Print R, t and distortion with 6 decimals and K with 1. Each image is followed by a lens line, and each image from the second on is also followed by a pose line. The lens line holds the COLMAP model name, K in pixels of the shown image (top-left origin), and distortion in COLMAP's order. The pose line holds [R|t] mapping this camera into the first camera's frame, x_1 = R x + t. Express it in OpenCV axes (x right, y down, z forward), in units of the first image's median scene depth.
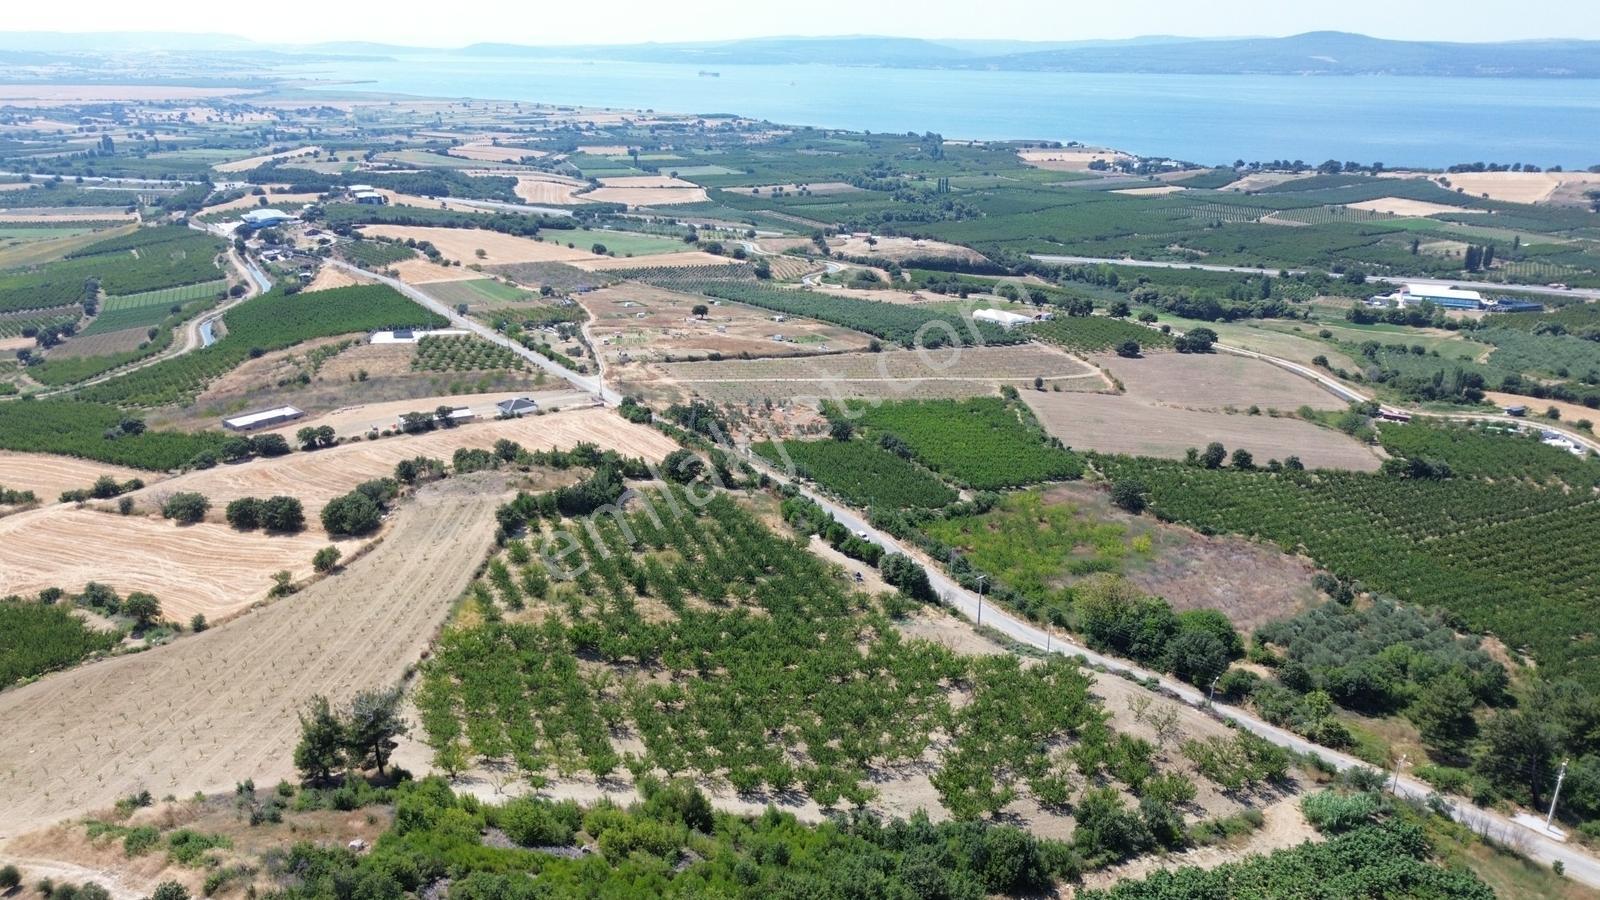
lens RADIAL K [[1127.6, 0, 797.0], [0, 1127.6, 457.8], [0, 0, 1]] dist [0.061275, -0.060485]
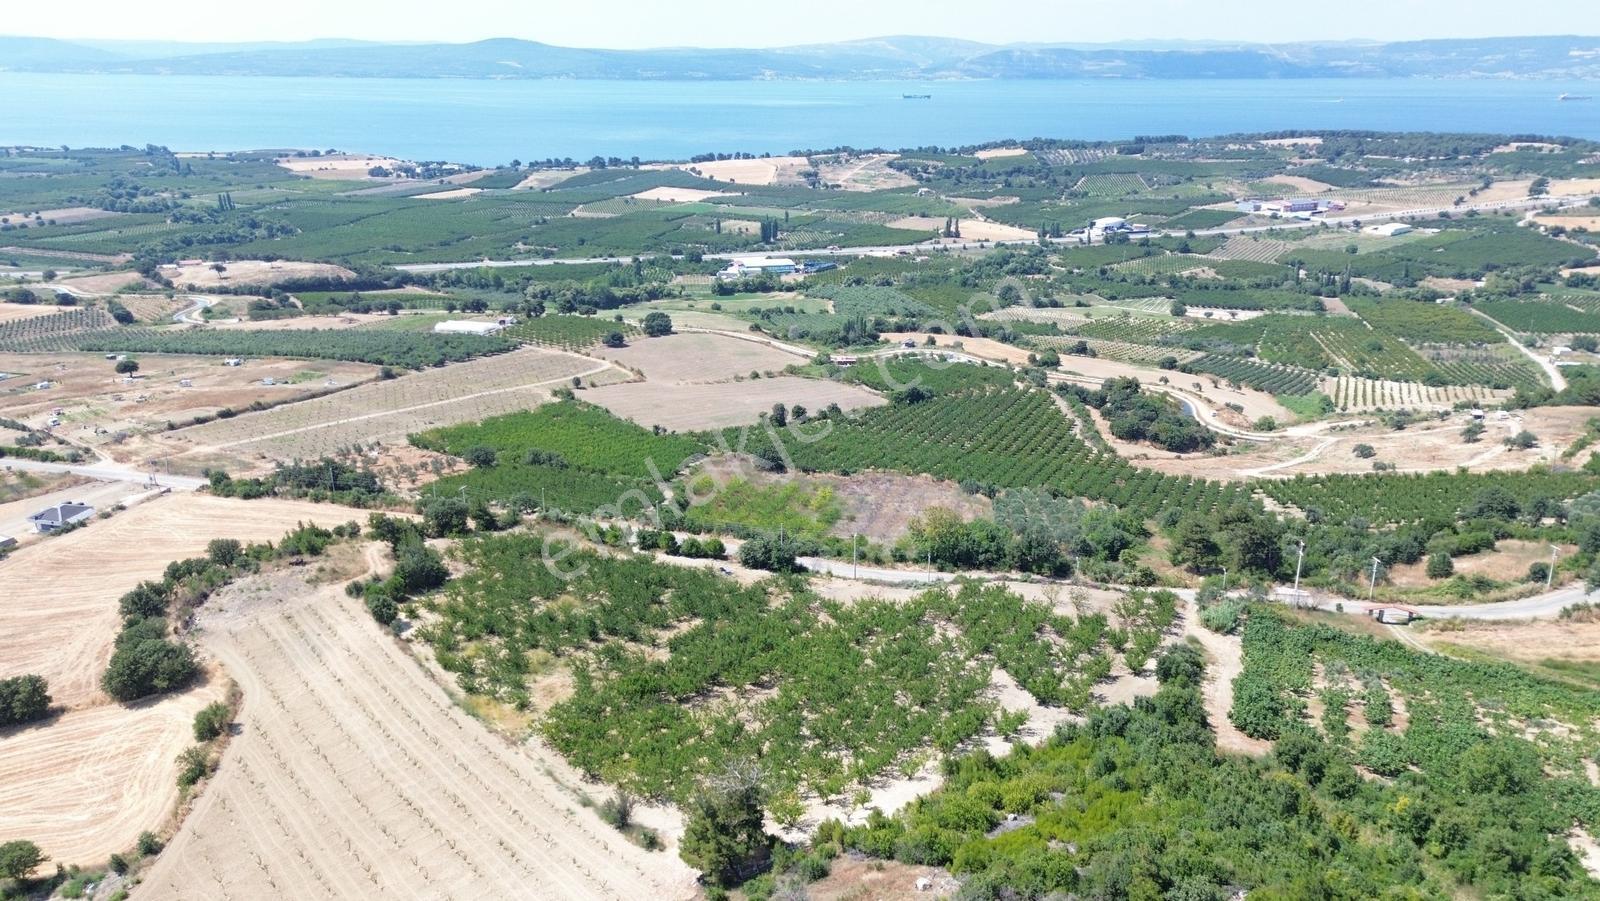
lens RADIAL K [[1125.0, 0, 796.4], [0, 1125.0, 456.7], [0, 0, 1]] dist [0.067255, -0.074507]
pose [[0.792961, -0.204679, 0.573863, -0.114467], [0.206636, 0.976405, 0.062724, -0.011638], [-0.573161, 0.068843, 0.816546, 0.030446]]
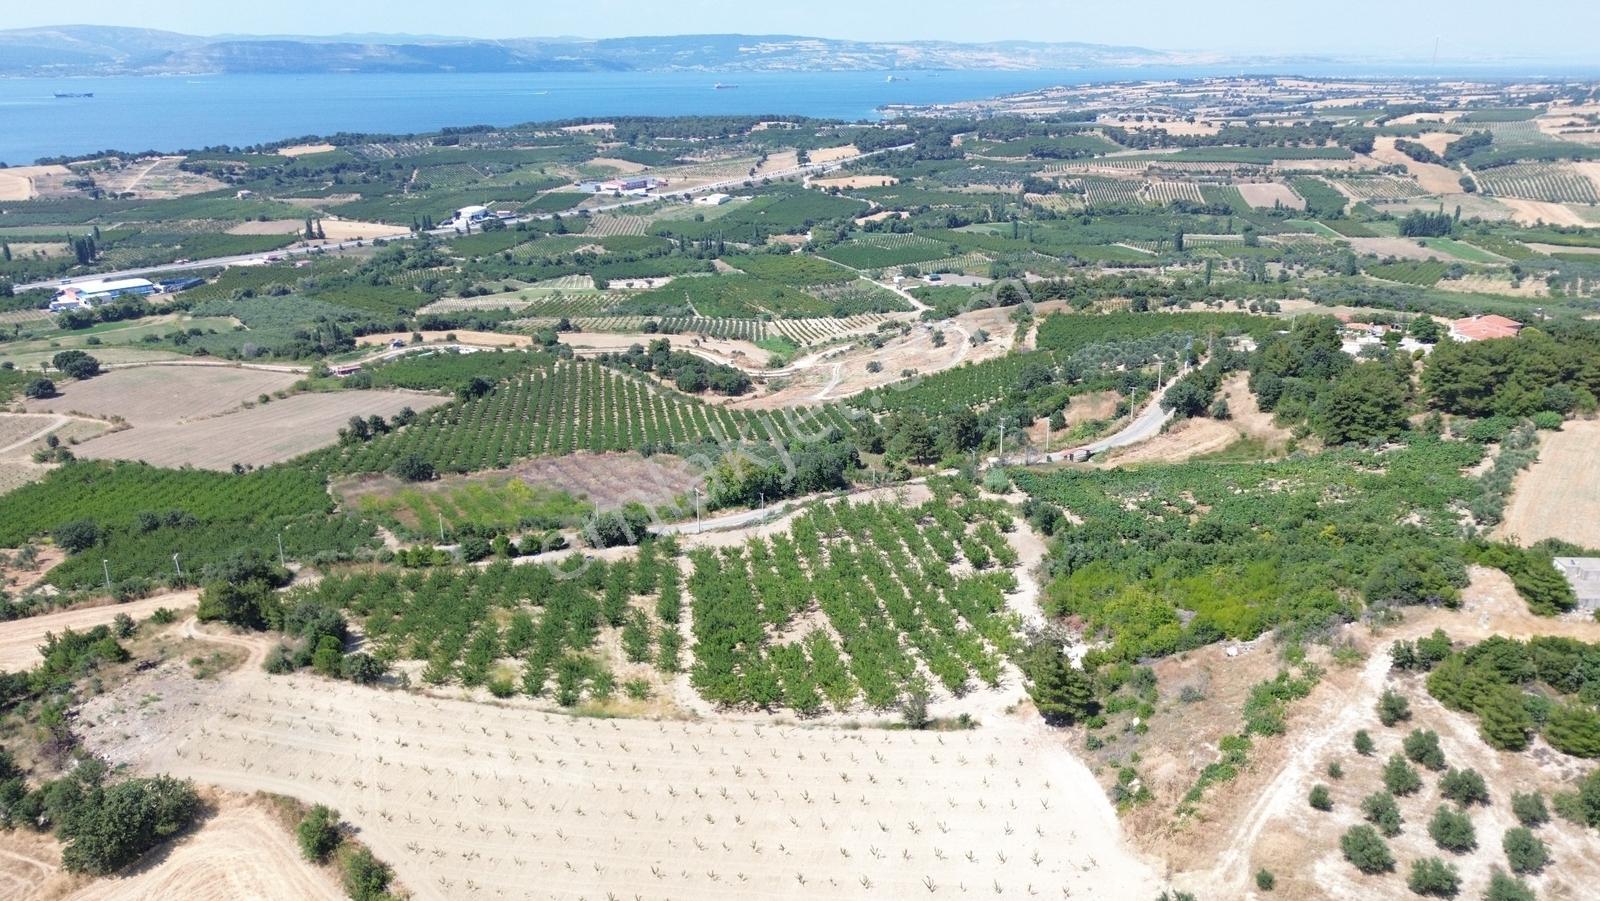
lens RADIAL K [[1127.6, 0, 797.0], [0, 1127.6, 458.3], [0, 0, 1]] dist [0.061275, -0.060485]
pose [[0.289443, -0.327747, 0.899336, -0.188100], [0.327587, 0.916735, 0.228657, -0.034477], [-0.899394, 0.228428, 0.372708, 0.110917]]
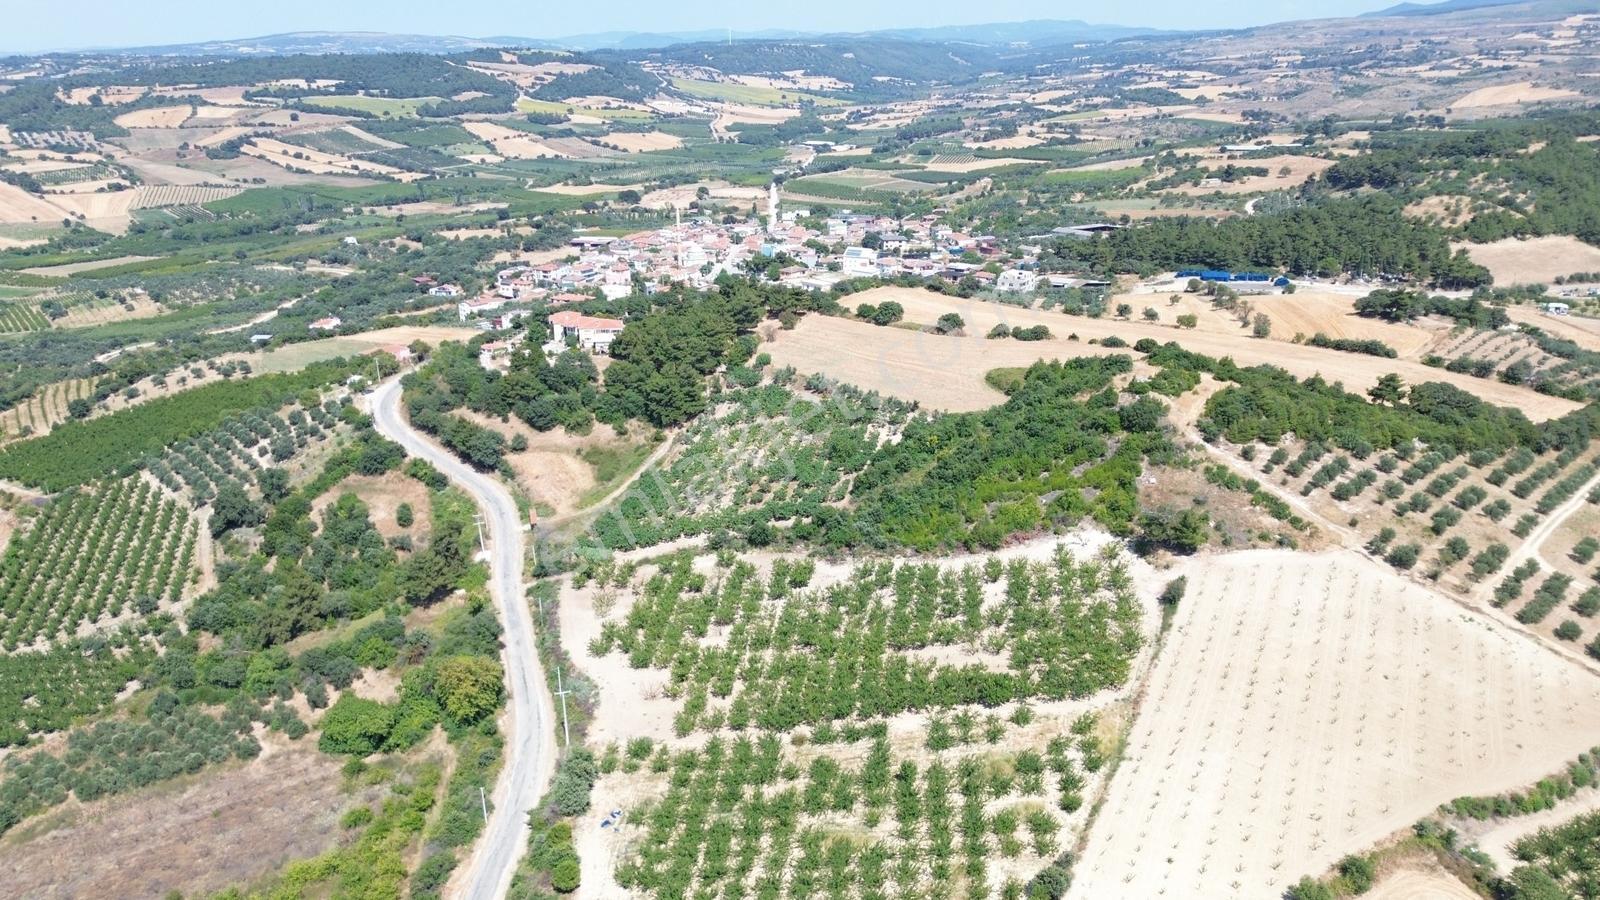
lens RADIAL K [[1132.1, 0, 796.7], [0, 1132.1, 454.2], [0, 0, 1]] dist [0.059755, -0.058010]
pose [[-0.876778, -0.161691, 0.452898, -0.092797], [0.165730, 0.782490, 0.600202, -0.134743], [-0.451436, 0.601303, -0.659273, 0.326441]]
